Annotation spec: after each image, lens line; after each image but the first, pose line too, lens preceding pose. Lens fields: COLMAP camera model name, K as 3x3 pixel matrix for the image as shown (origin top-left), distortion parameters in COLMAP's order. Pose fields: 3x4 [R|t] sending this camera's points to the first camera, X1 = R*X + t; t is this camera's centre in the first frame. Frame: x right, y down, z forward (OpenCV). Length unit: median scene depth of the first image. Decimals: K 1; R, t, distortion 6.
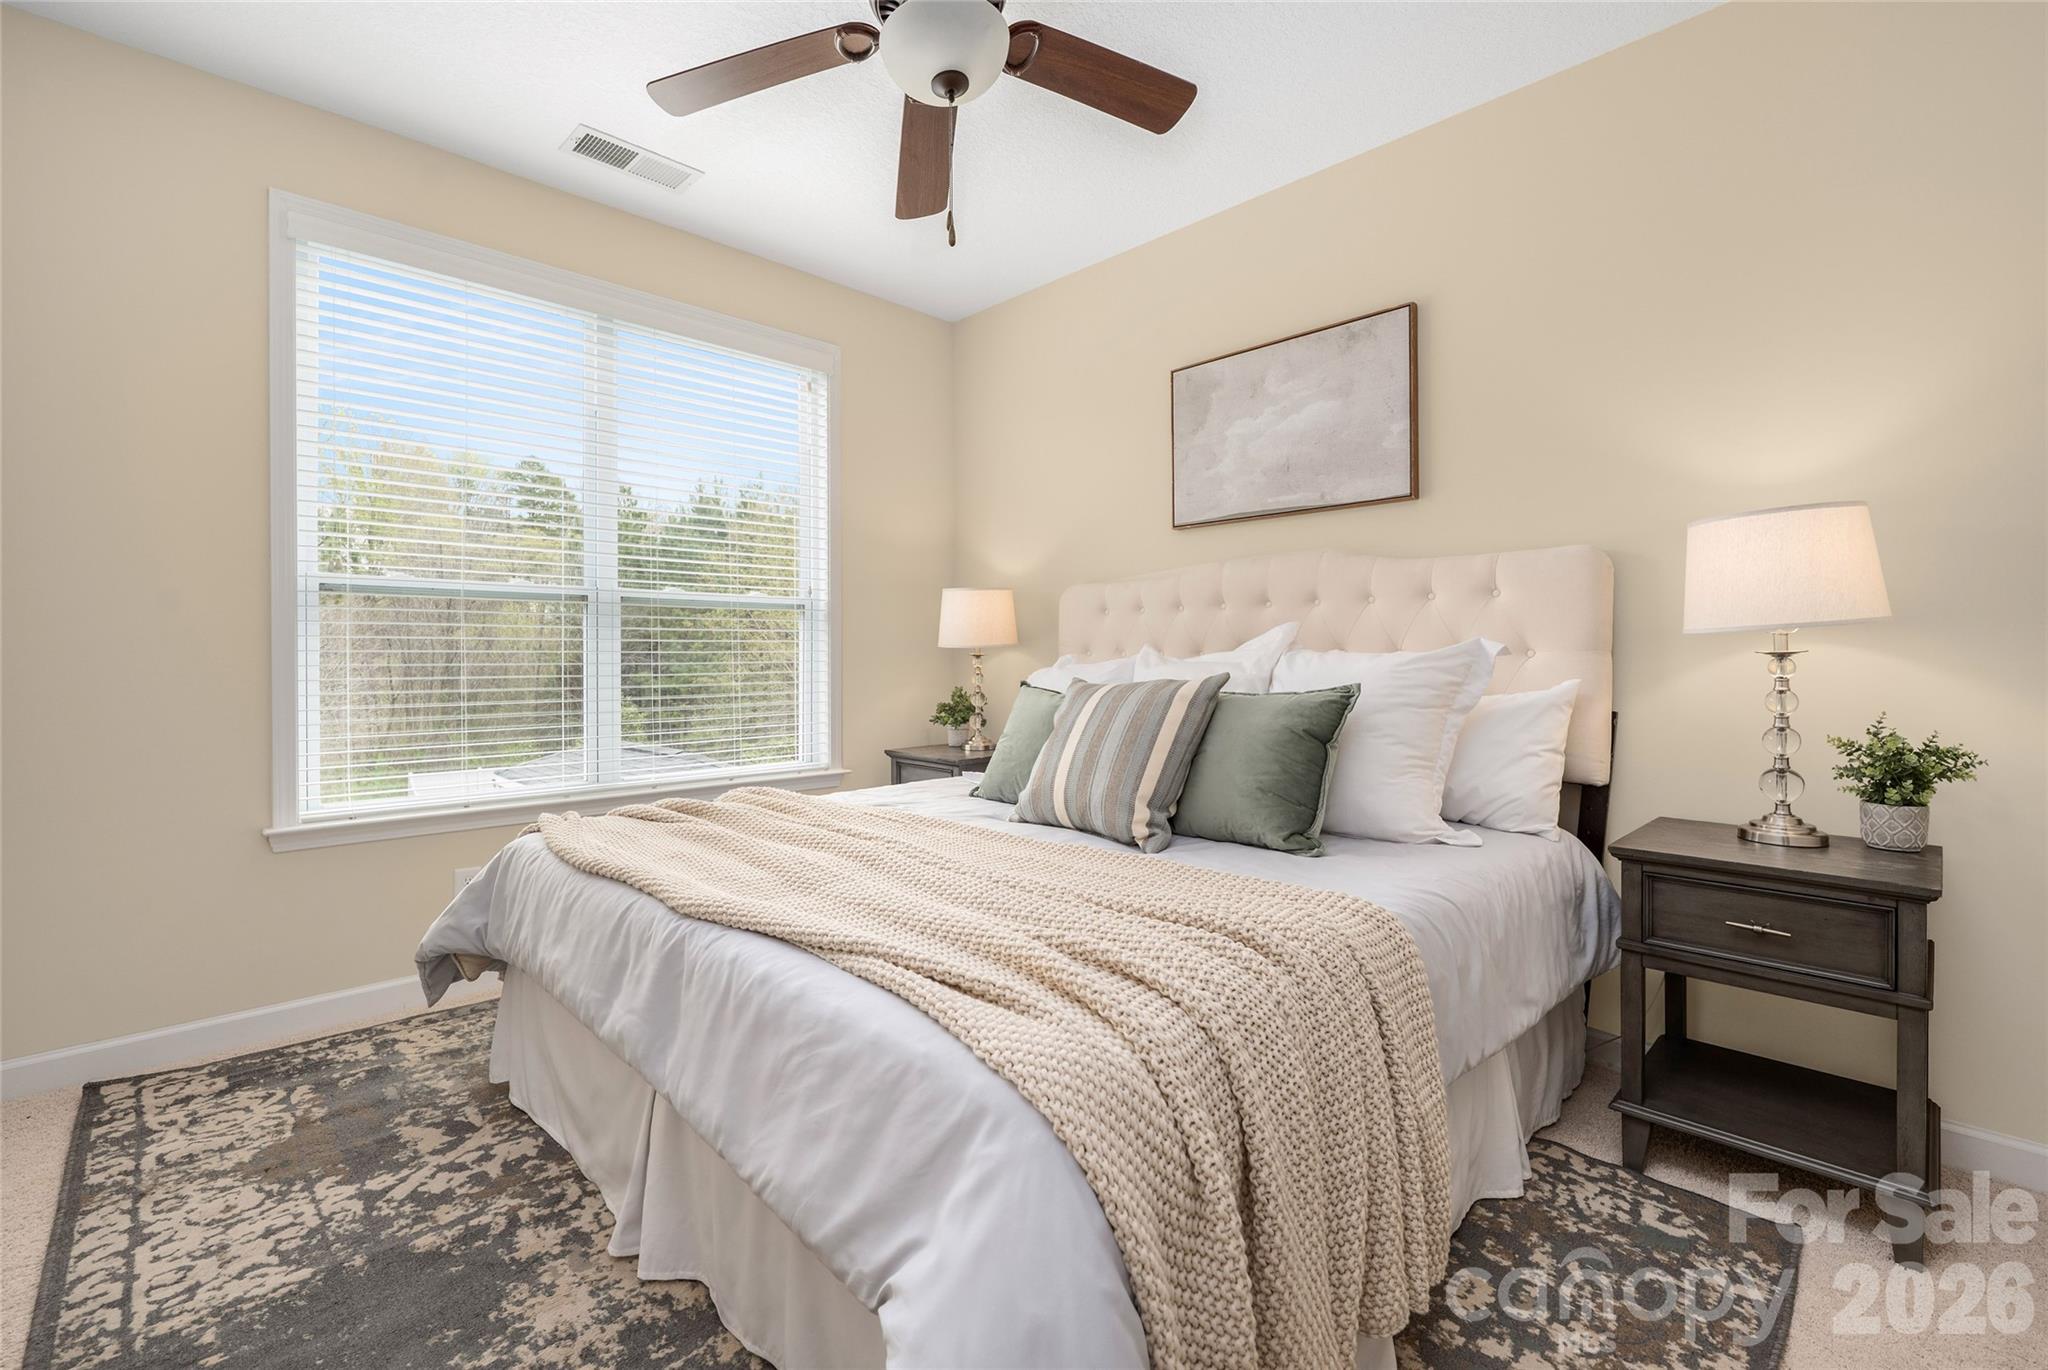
lens RADIAL K [[889.8, 0, 1022.9], [0, 889.8, 644.3], [0, 0, 1]] dist [0.000373, -0.000037]
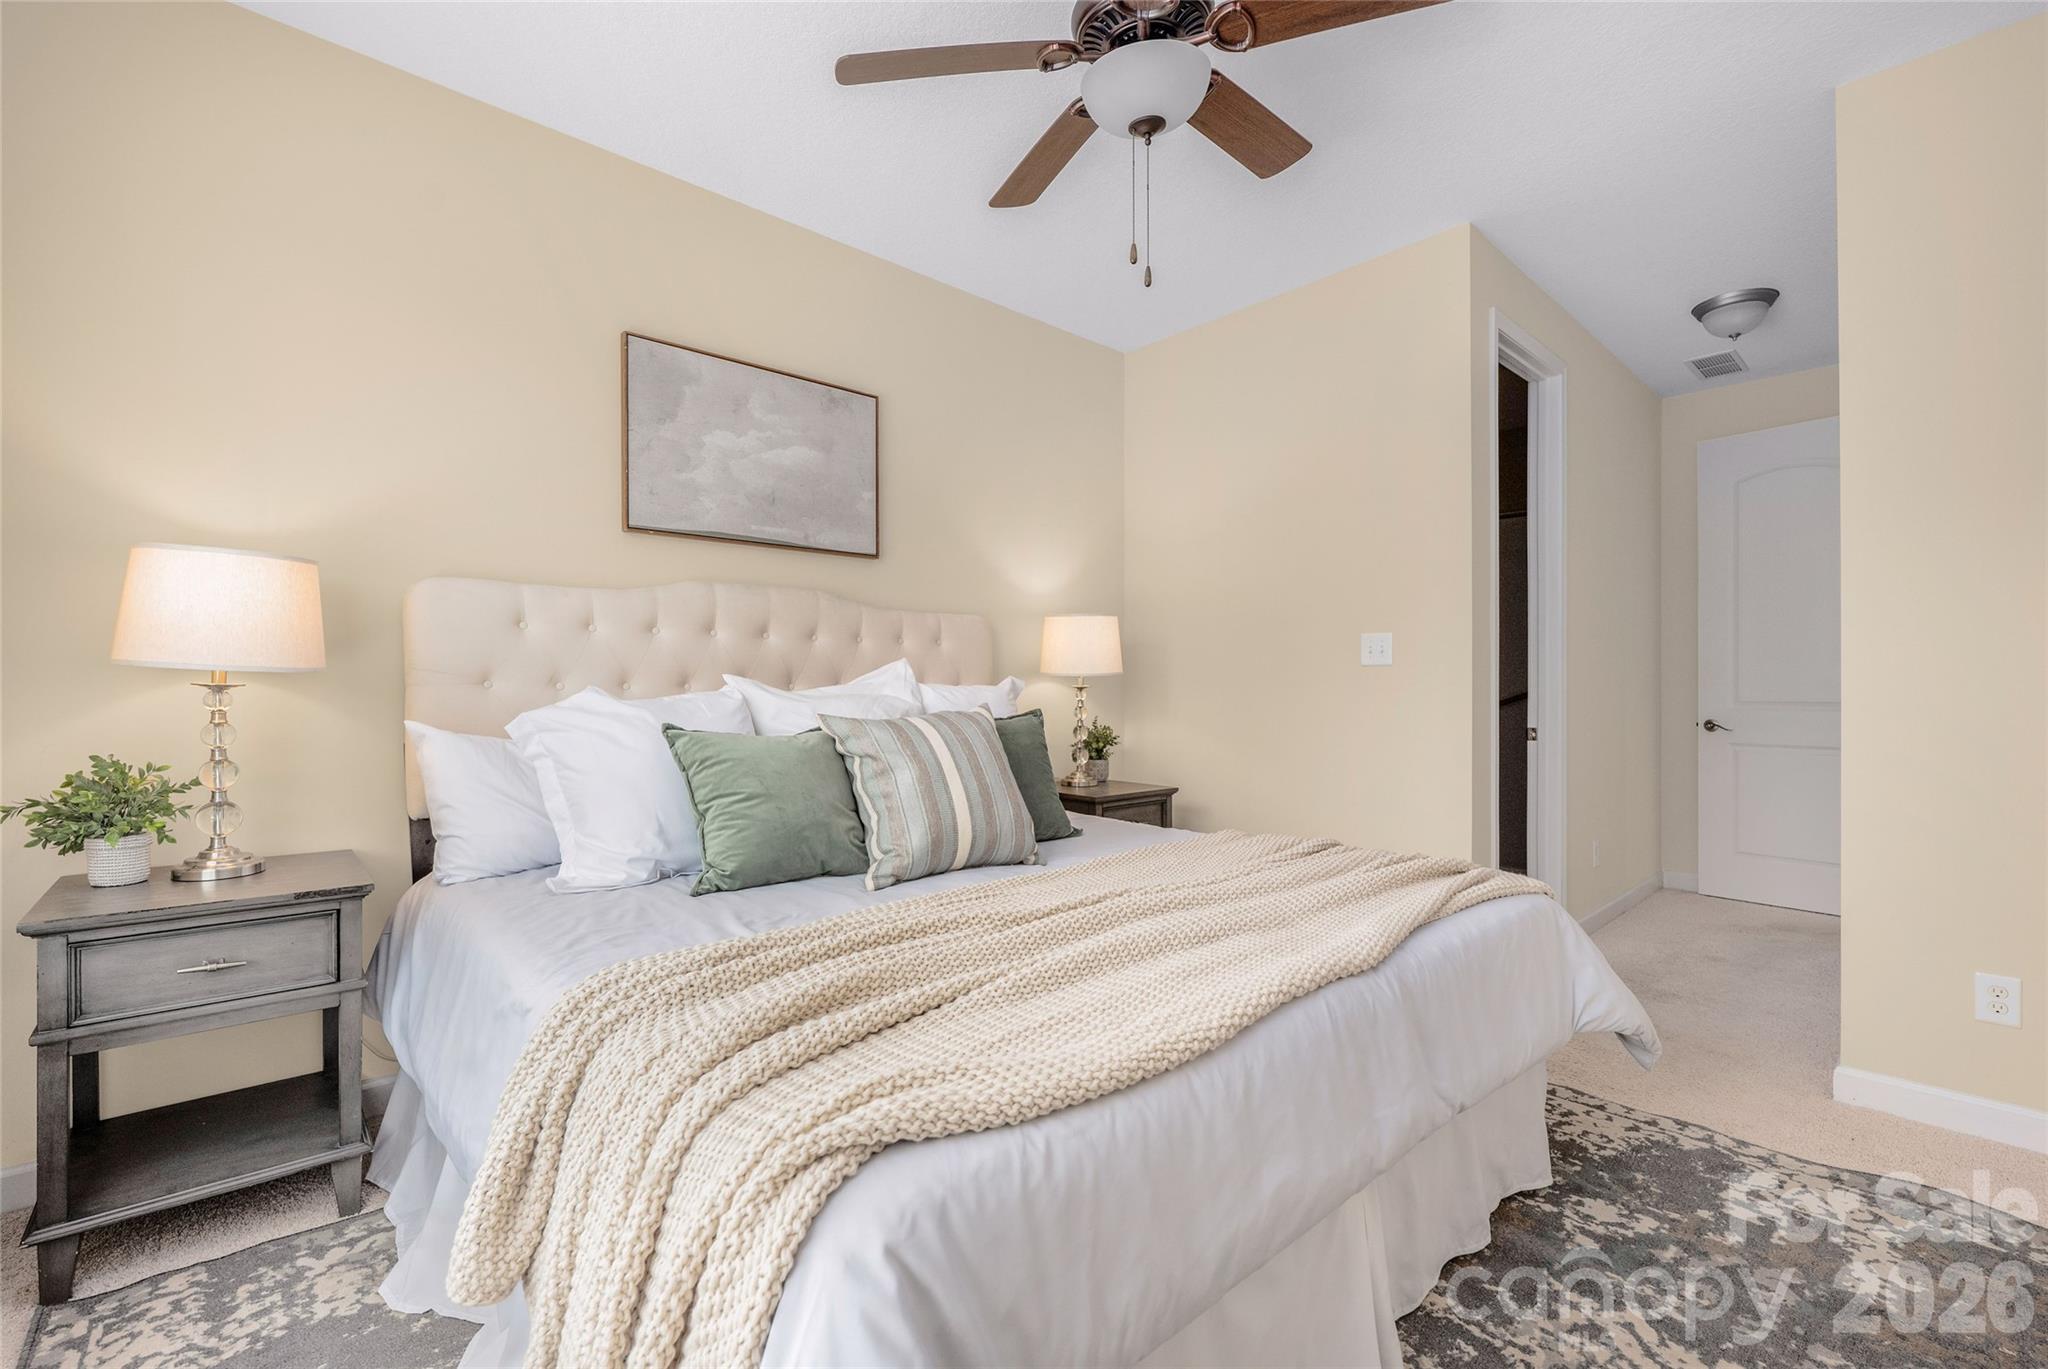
lens RADIAL K [[858.6, 0, 1024.0], [0, 858.6, 684.5], [0, 0, 1]] dist [-0.012130, -0.000251]
pose [[0.041341, 0.005295, 0.999131, -0.608095], [-0.013339, 0.999900, -0.004747, 0.008980], [-0.999056, -0.013131, 0.041407, 0.631748]]
